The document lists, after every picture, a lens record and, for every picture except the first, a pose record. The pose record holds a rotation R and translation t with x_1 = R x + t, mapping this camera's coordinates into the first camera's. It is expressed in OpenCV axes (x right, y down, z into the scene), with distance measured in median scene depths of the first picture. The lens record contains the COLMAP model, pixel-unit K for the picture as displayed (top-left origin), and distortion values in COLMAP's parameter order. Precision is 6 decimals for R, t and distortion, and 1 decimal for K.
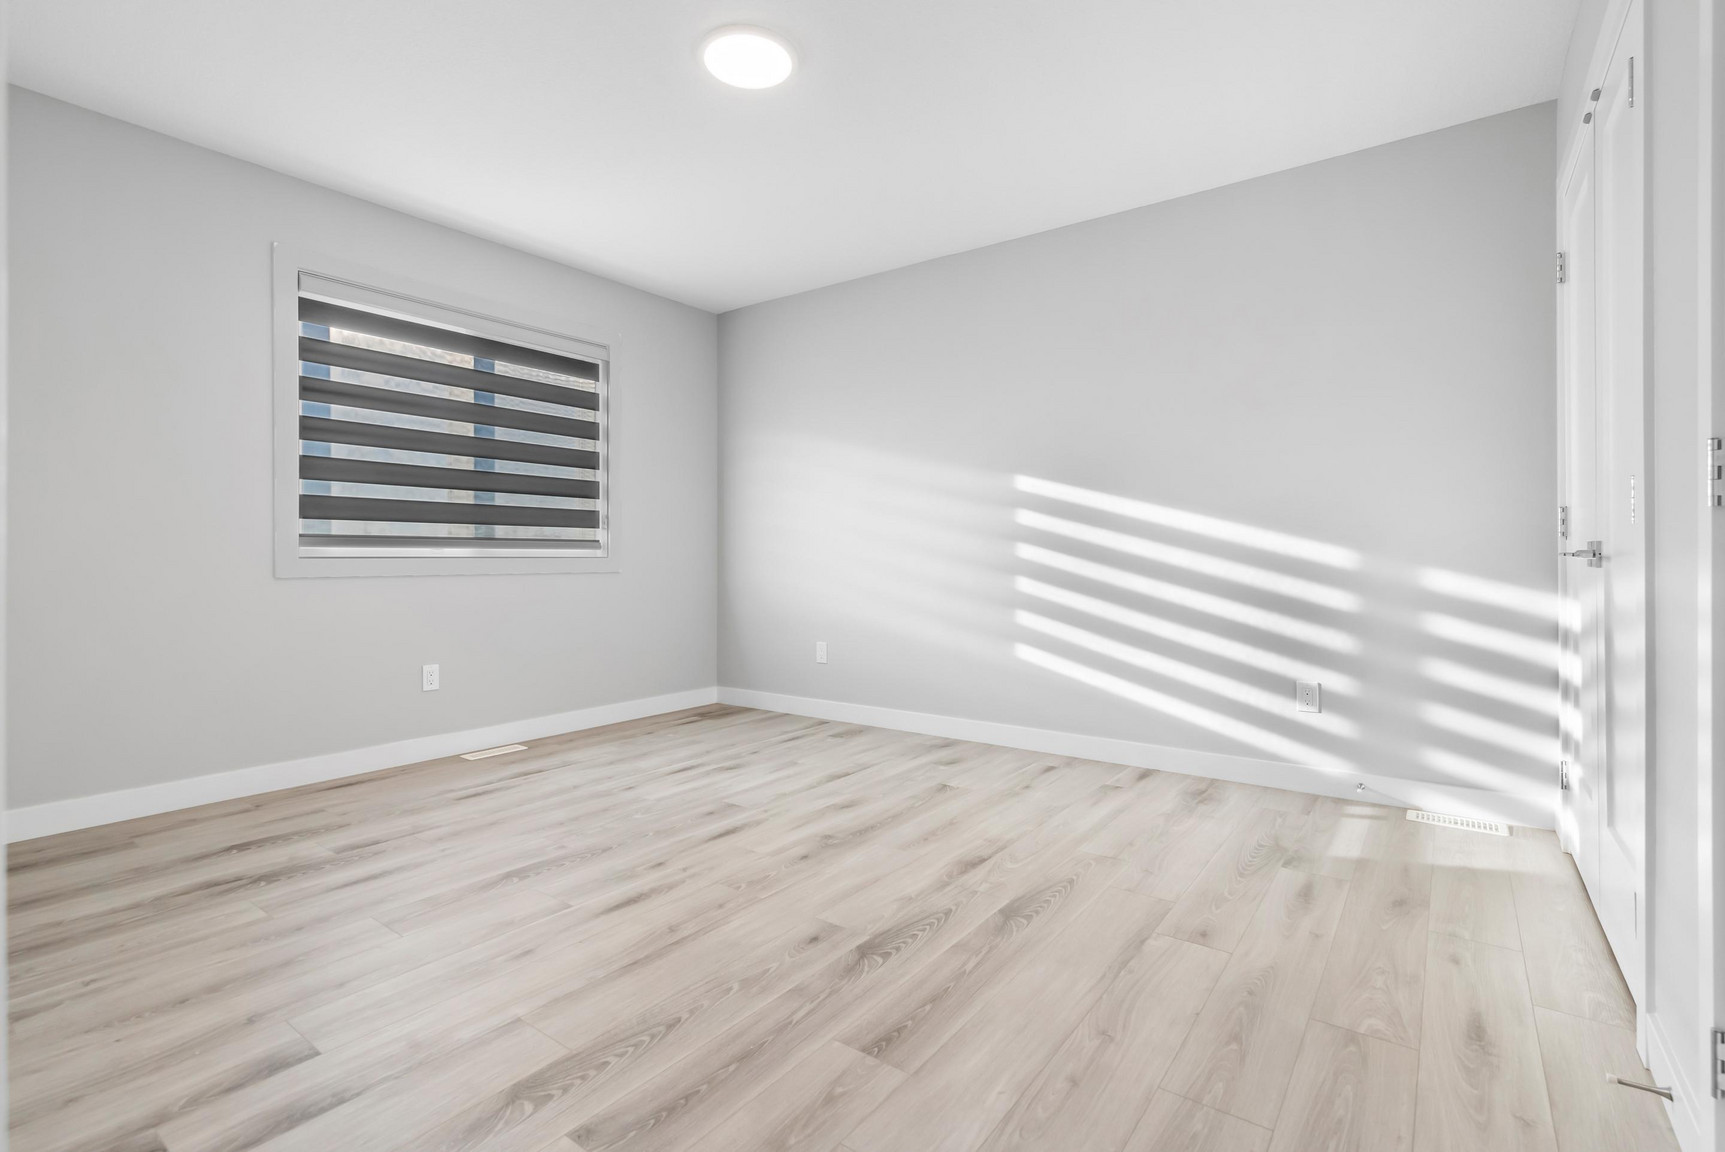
lens RADIAL K [[784.5, 0, 865.3], [0, 784.5, 556.2], [0, 0, 1]] dist [-0.000966, 0.000139]
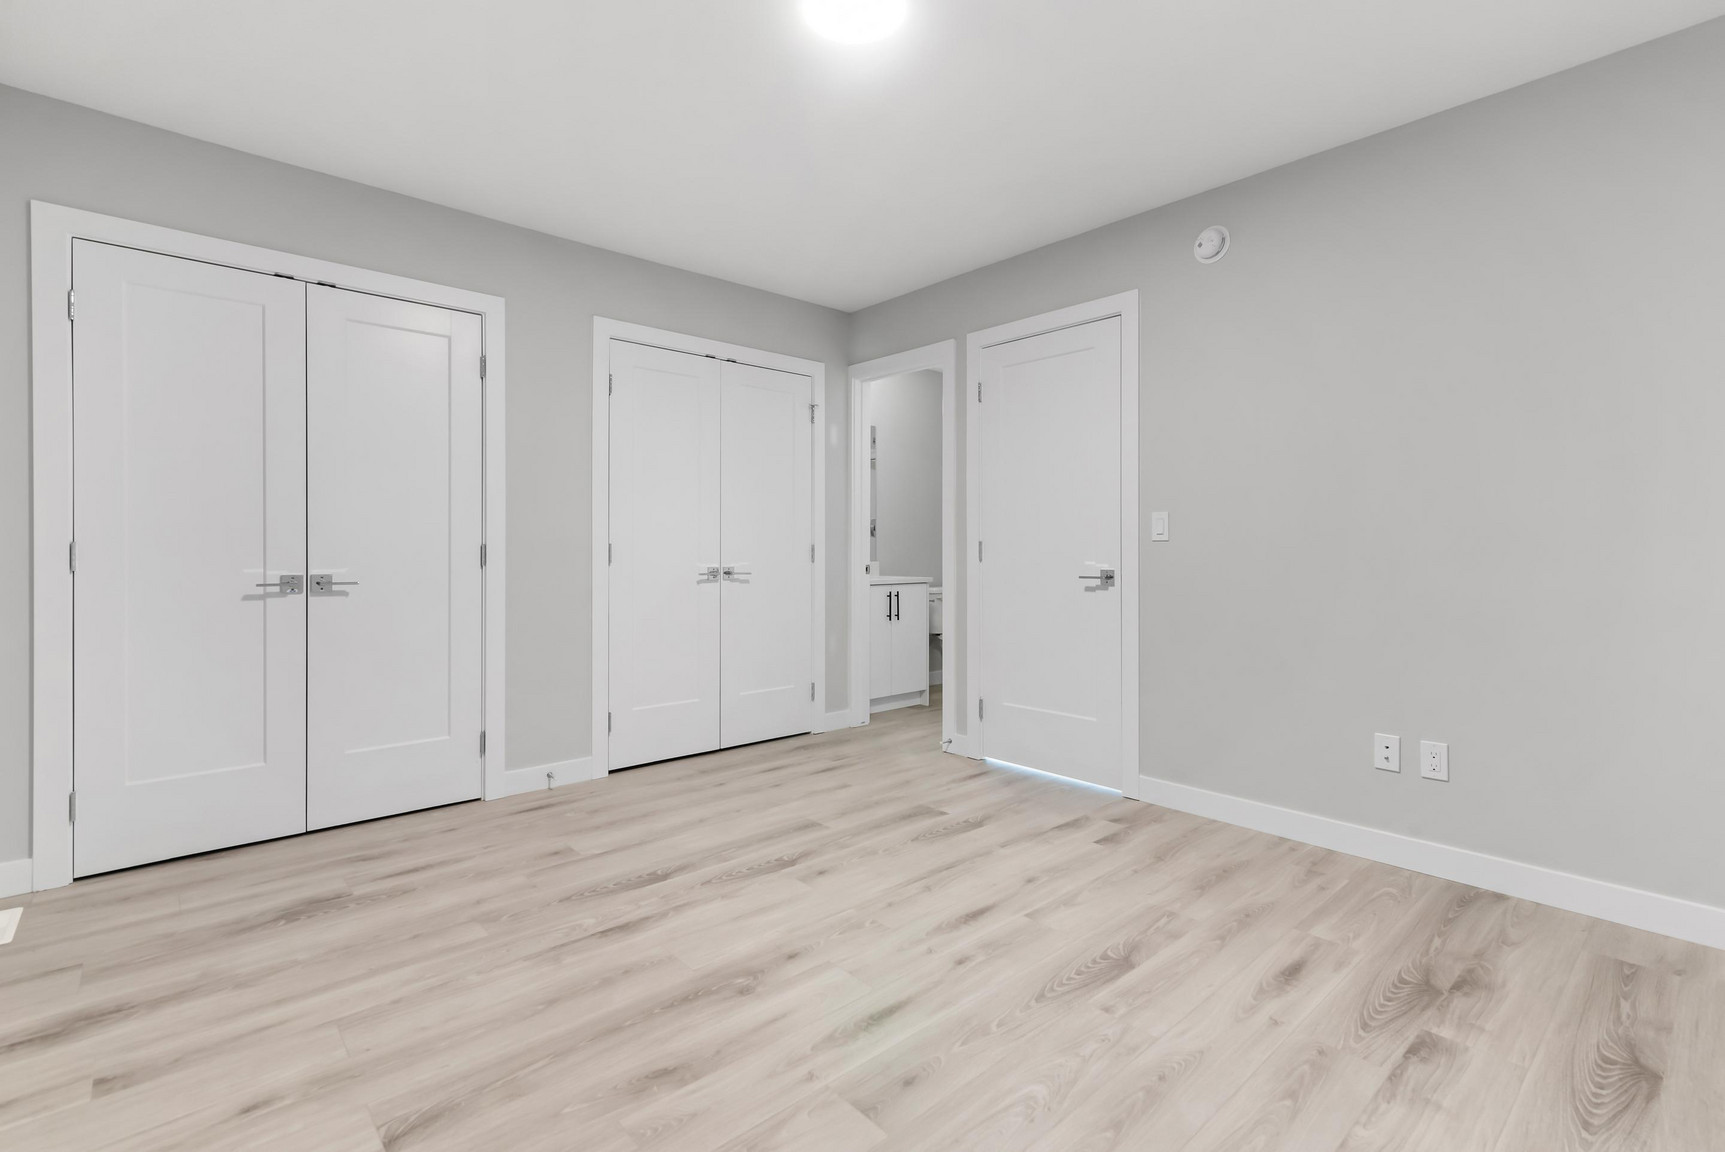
lens RADIAL K [[784.5, 0, 865.3], [0, 784.5, 556.2], [0, 0, 1]] dist [-0.000966, 0.000139]
pose [[-0.977808, -0.000706, 0.209504, -0.369176], [0.001156, 0.999961, 0.008764, -0.060228], [-0.209502, 0.008812, -0.977769, 2.014132]]
